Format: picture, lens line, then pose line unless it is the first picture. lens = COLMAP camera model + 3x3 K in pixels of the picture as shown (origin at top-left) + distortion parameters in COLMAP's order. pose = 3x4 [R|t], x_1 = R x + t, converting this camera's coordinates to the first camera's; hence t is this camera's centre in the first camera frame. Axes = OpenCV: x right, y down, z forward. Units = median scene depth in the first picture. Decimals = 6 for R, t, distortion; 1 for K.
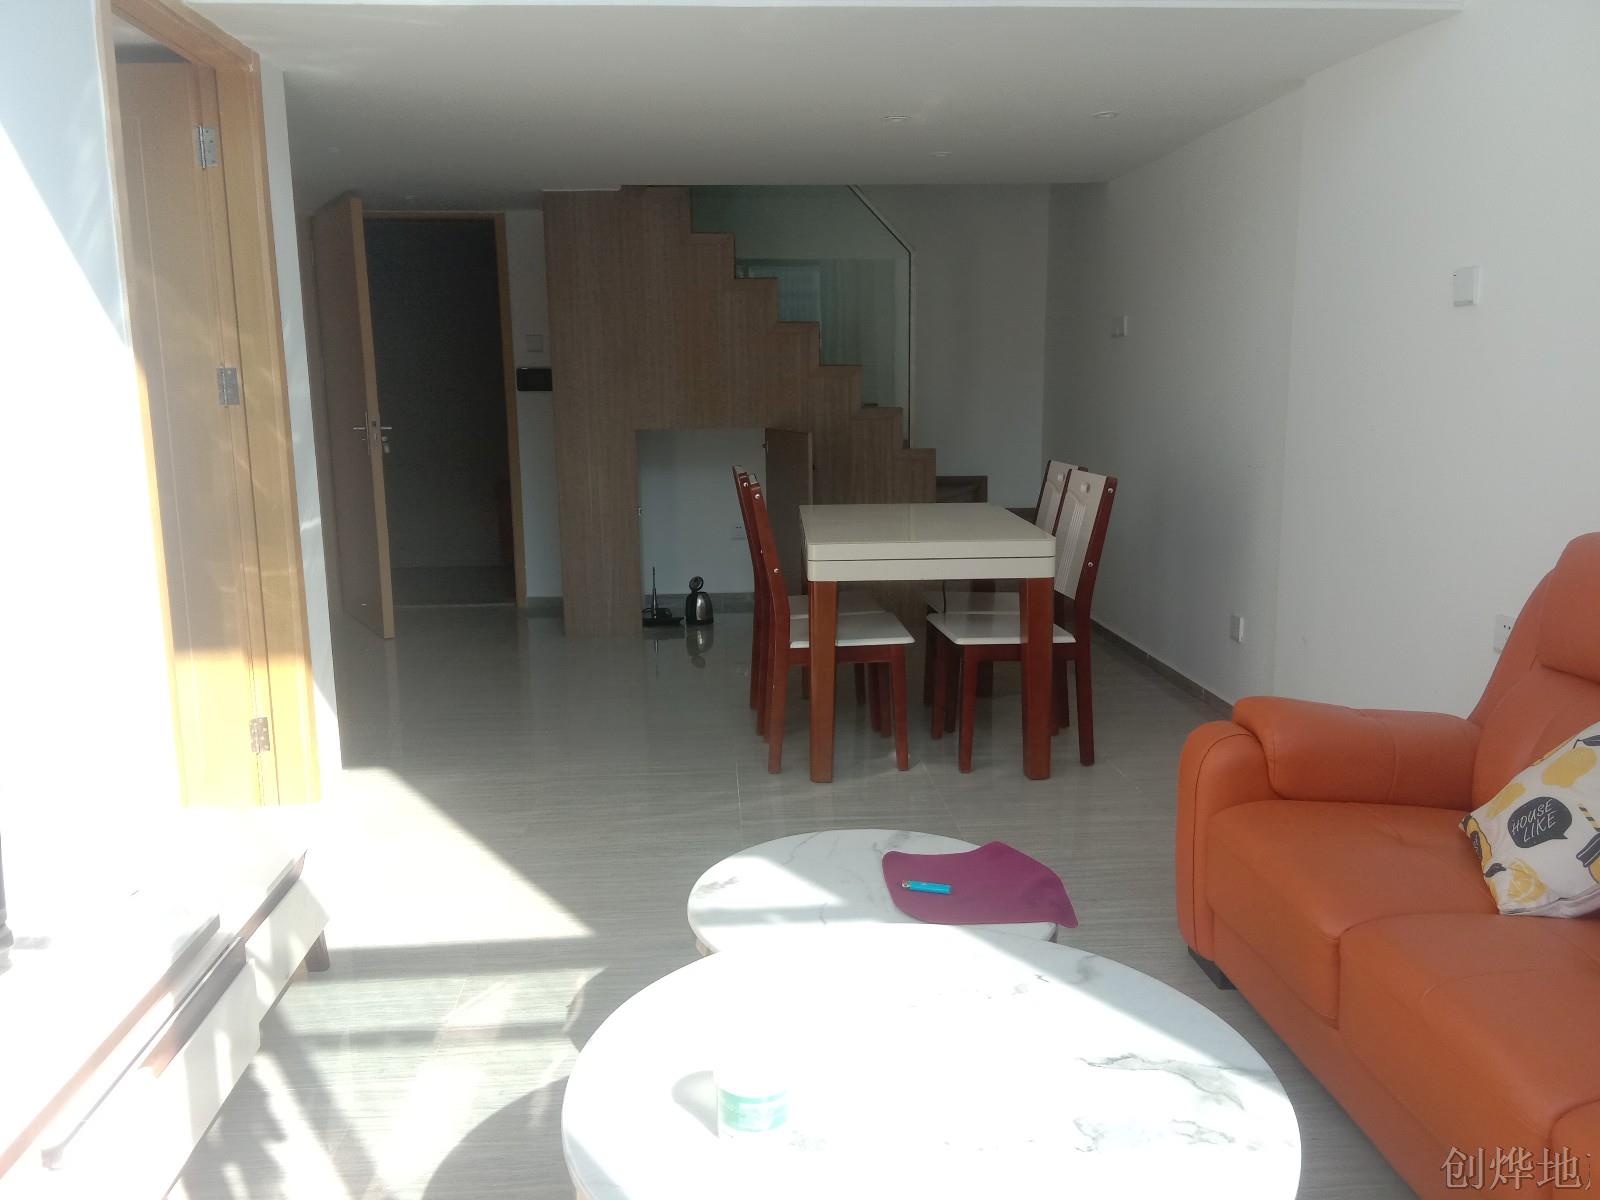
lens RADIAL K [[1262.3, 0, 800.0], [0, 1262.3, 600.0], [0, 0, 1]] dist [0.108902, -0.137325]
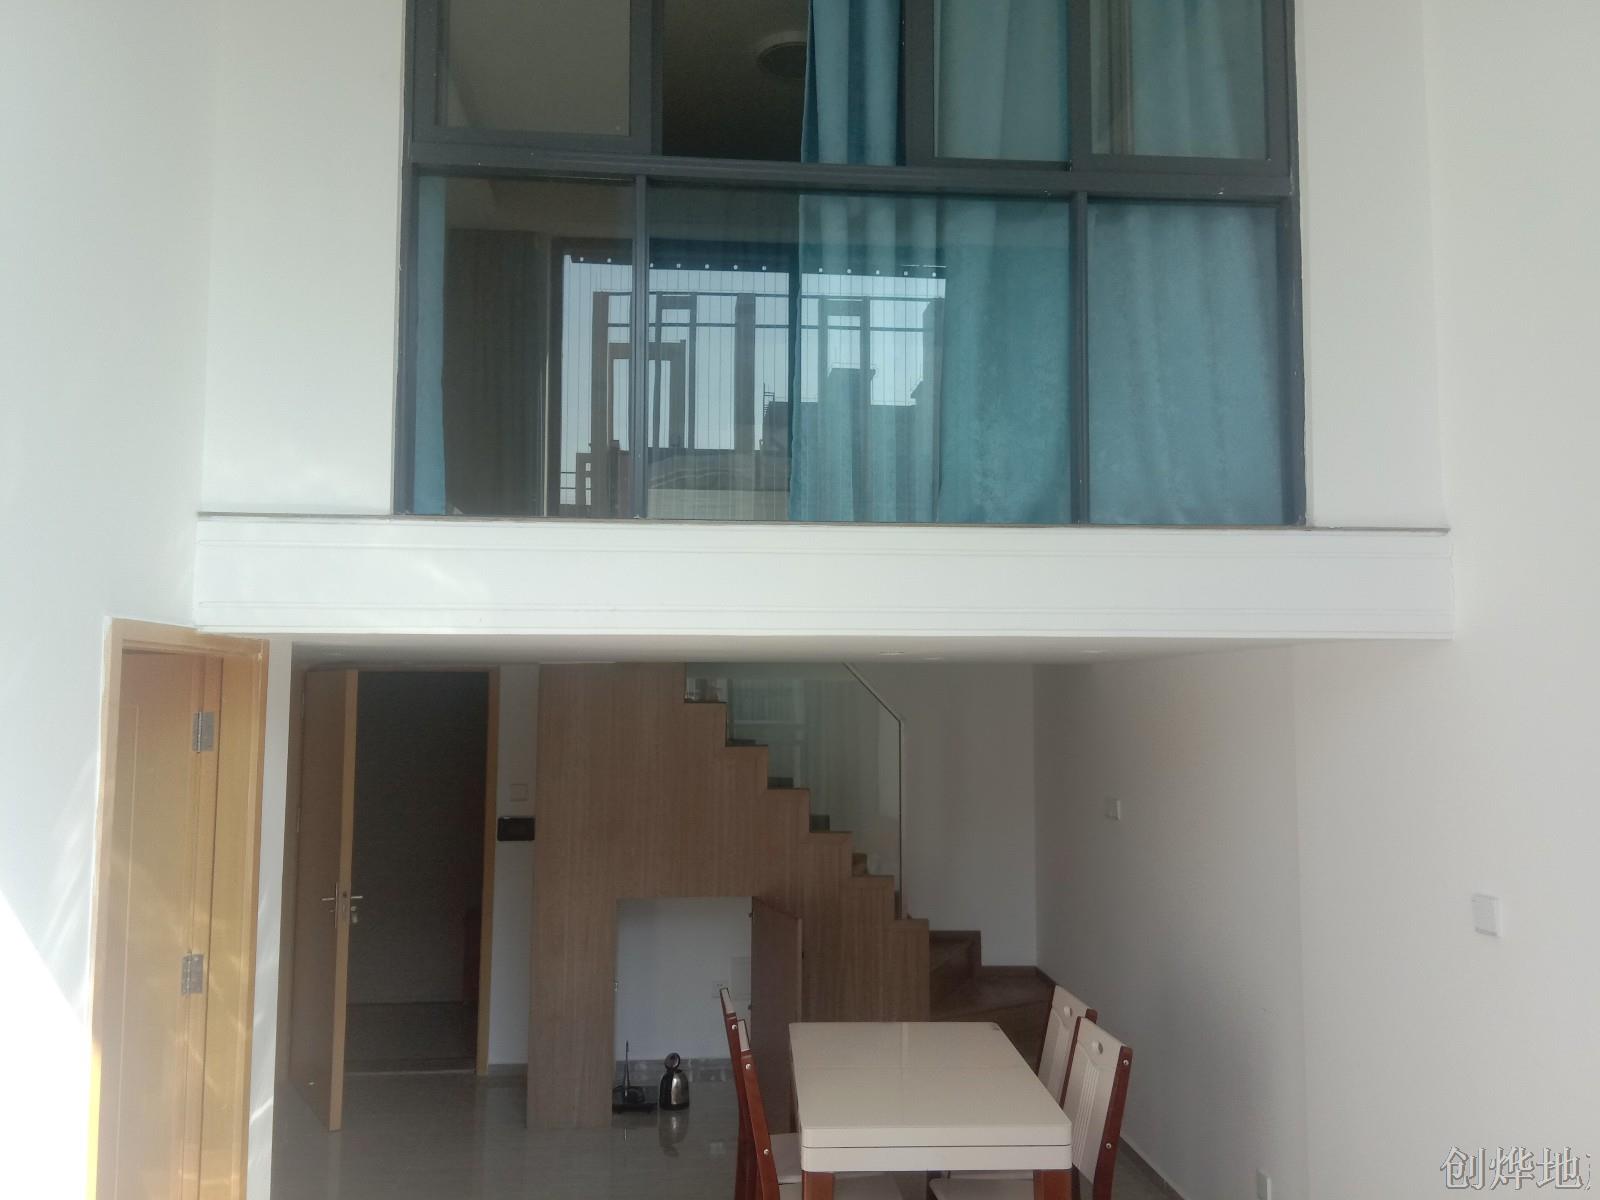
lens RADIAL K [[1262.3, 0, 800.0], [0, 1262.3, 600.0], [0, 0, 1]] dist [0.108902, -0.137325]
pose [[0.999590, 0.021467, 0.018955, -0.015515], [-0.016410, 0.971804, -0.235219, -0.140925], [-0.023470, 0.234812, 0.971757, 0.005262]]
